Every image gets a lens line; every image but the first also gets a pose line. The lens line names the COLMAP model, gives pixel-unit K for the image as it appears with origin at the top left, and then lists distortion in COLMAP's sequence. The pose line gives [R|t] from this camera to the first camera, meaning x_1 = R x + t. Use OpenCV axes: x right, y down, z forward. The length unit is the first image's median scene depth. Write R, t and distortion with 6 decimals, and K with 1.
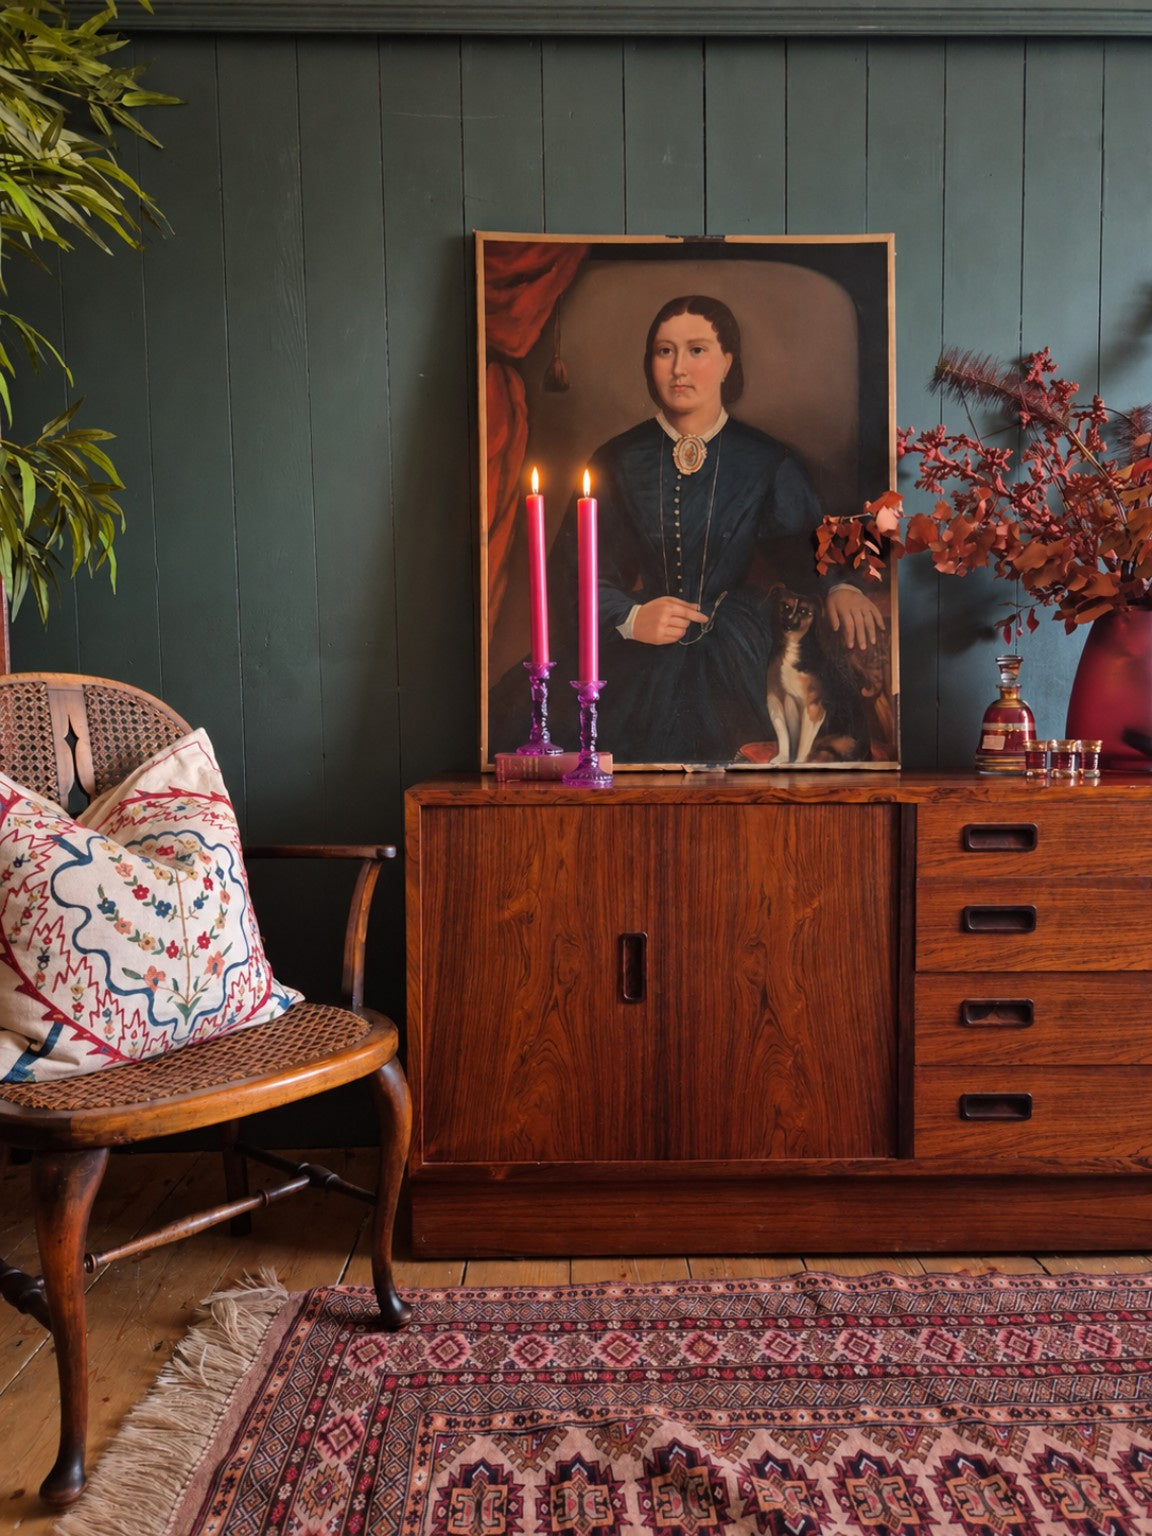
lens RADIAL K [[1080.1, 0, 567.8], [0, 1080.1, 770.7], [0, 0, 1]] dist [0.126059, -0.160554]
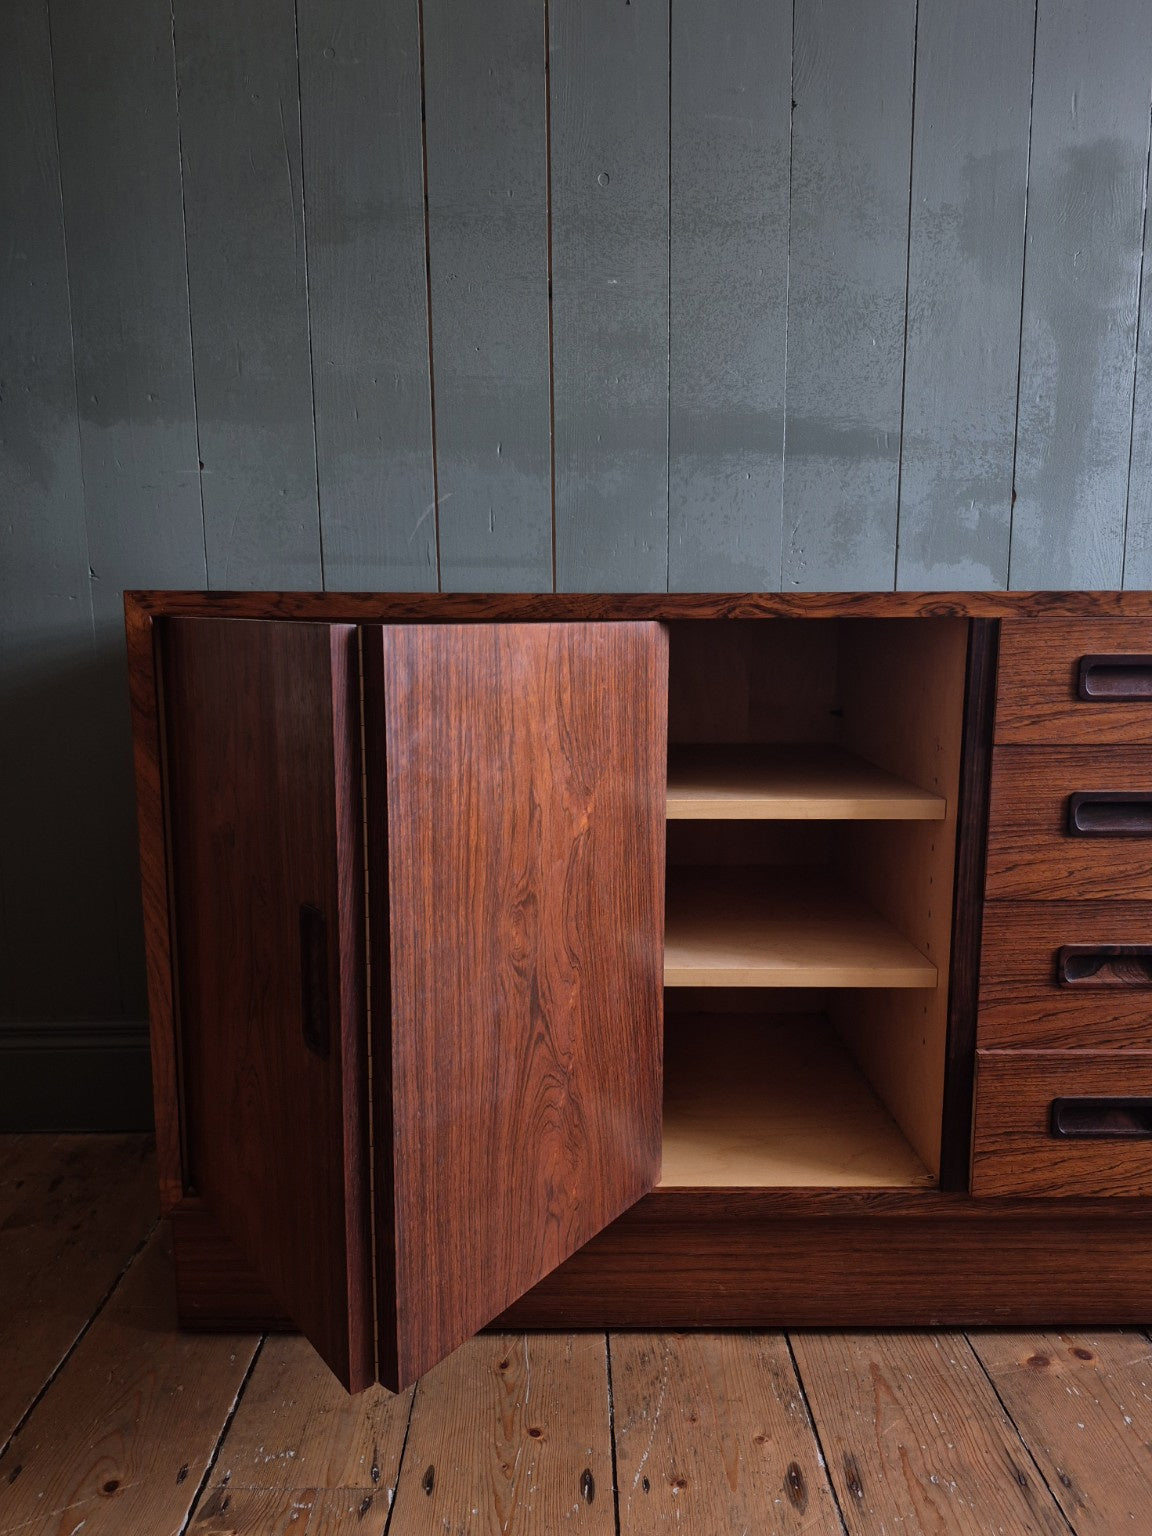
lens RADIAL K [[1103.7, 0, 563.1], [0, 1103.7, 780.2], [0, 0, 1]] dist [0.095744, -0.139405]
pose [[0.999910, 0.006970, -0.011502, 0.088850], [-0.005929, 0.996085, 0.088207, 0.063199], [0.012071, -0.088130, 0.996036, 0.380142]]
